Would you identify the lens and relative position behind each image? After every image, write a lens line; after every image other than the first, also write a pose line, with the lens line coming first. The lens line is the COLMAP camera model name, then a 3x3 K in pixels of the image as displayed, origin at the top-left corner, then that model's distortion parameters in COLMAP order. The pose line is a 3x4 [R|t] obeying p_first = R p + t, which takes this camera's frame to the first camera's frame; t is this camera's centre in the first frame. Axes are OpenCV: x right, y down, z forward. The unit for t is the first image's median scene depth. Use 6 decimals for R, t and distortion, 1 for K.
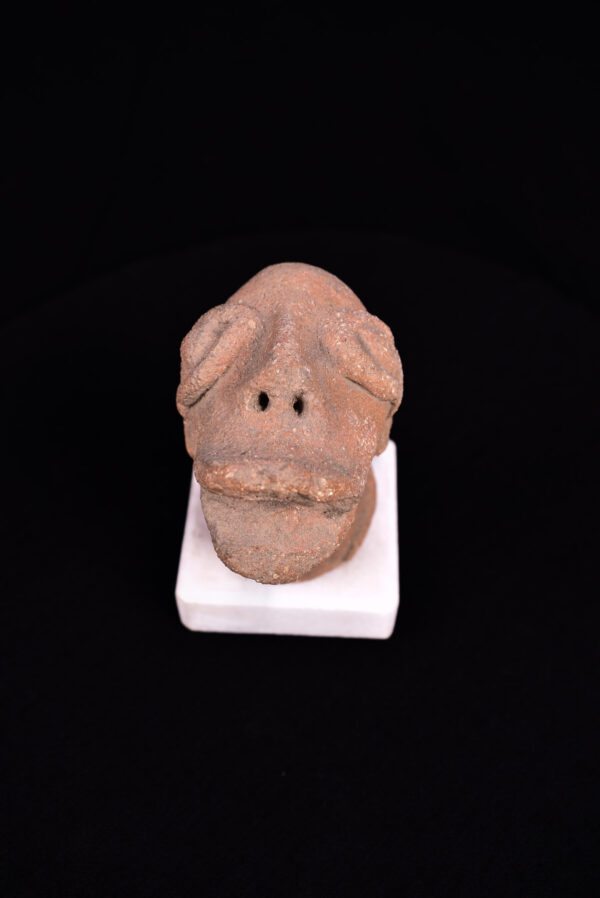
lens RADIAL K [[854.2, 0, 300.2], [0, 854.2, 449.4], [0, 0, 1]] dist [-0.118213, 0.000000]
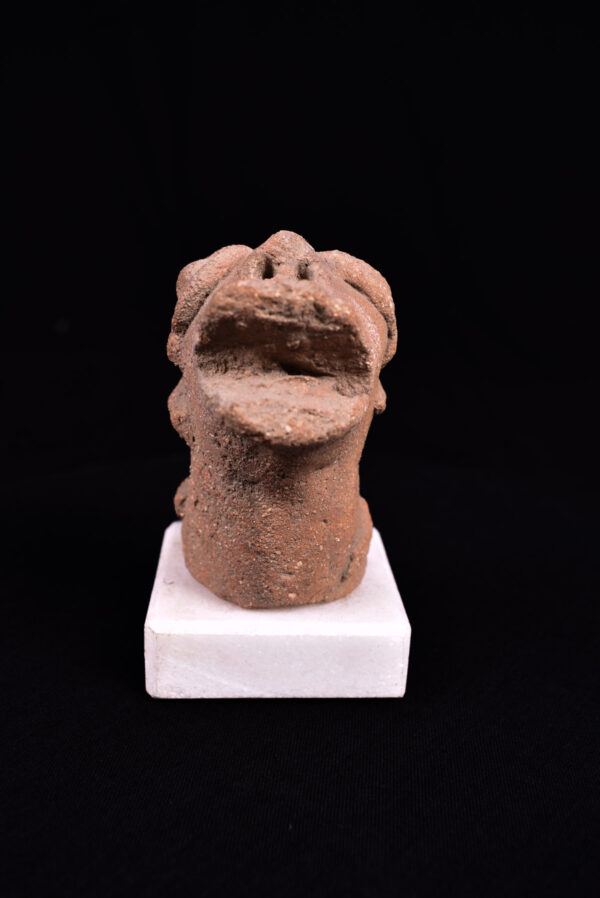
lens RADIAL K [[854.2, 0, 298.4], [0, 854.2, 445.4], [0, 0, 1]] dist [-0.118213, 0.000000]
pose [[0.994687, -0.004798, 0.102830, -0.107766], [0.061286, 0.830194, -0.554095, 0.642378], [-0.082710, 0.557454, 0.826078, 0.281576]]
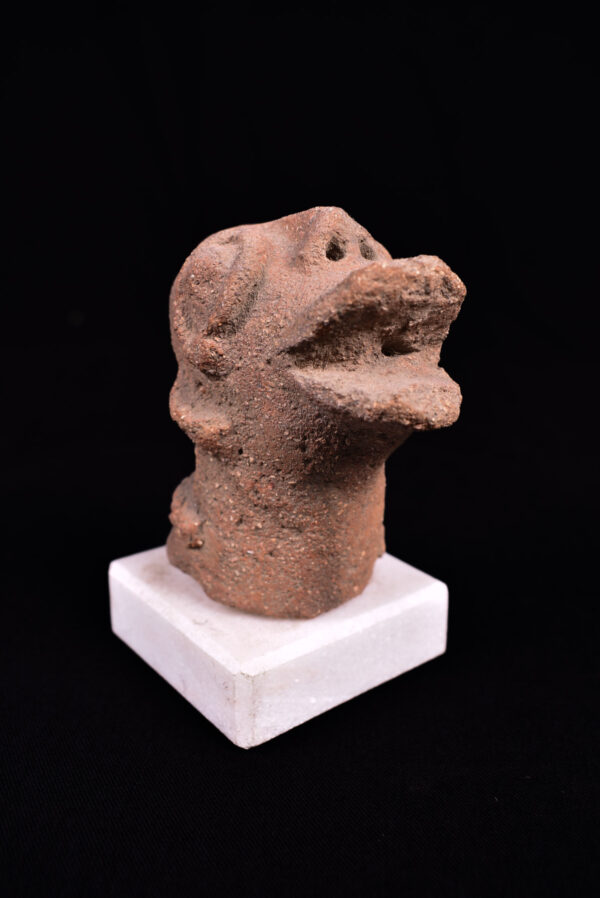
lens RADIAL K [[854.2, 0, 298.3], [0, 854.2, 450.6], [0, 0, 1]] dist [-0.118213, 0.000000]
pose [[0.761308, -0.223248, 0.608745, -0.655593], [0.514044, 0.780030, -0.356809, 0.402125], [-0.395182, 0.584563, 0.708602, 0.478491]]
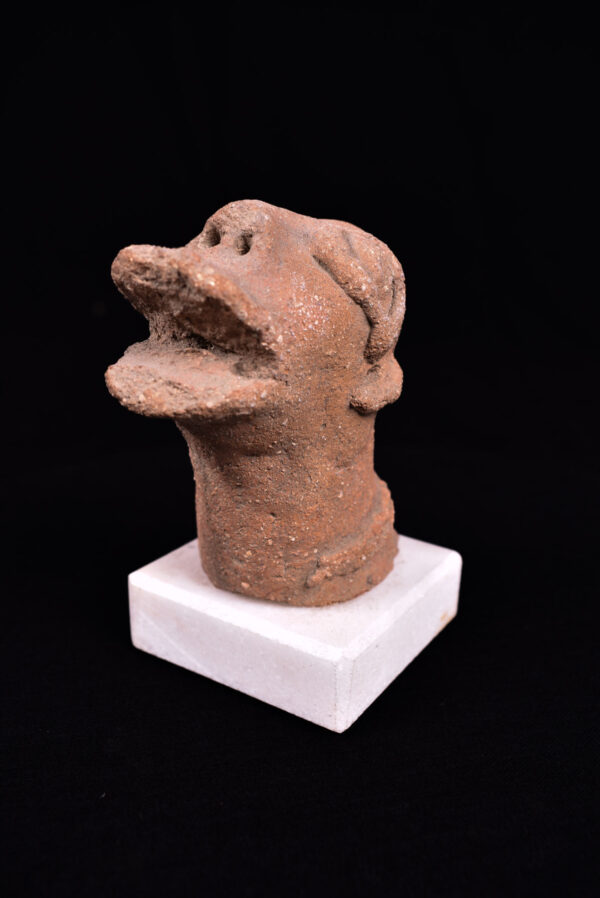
lens RADIAL K [[854.2, 0, 299.5], [0, 854.2, 448.8], [0, 0, 1]] dist [-0.118213, 0.000000]
pose [[0.859412, 0.177420, -0.479513, 0.520636], [-0.410196, 0.799107, -0.439509, 0.494762], [0.305204, 0.574413, 0.759539, 0.424718]]
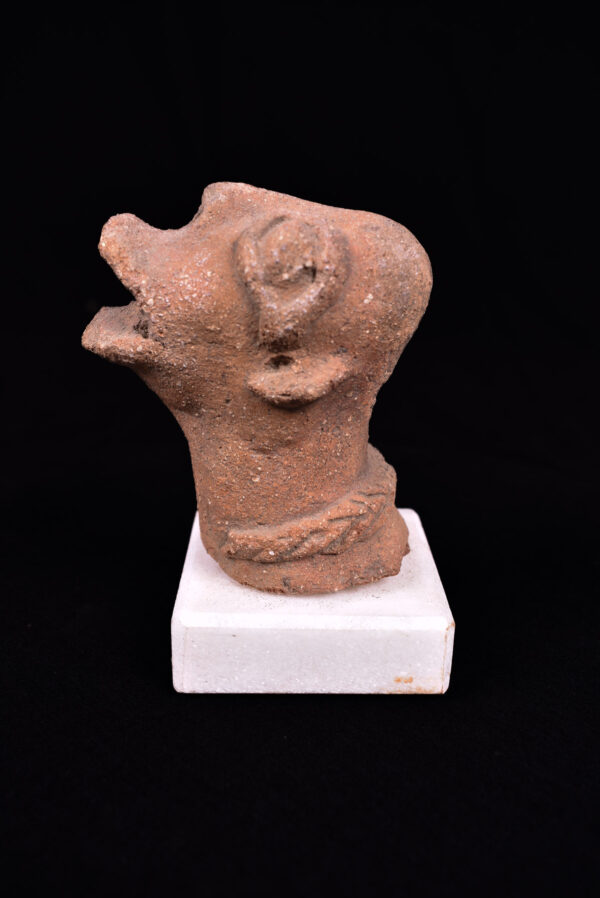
lens RADIAL K [[854.2, 0, 300.6], [0, 854.2, 449.1], [0, 0, 1]] dist [-0.118213, 0.000000]
pose [[0.082474, 0.326499, -0.941593, 1.039990], [-0.803909, 0.580198, 0.130770, -0.129768], [0.589006, 0.746169, 0.310327, 0.936003]]
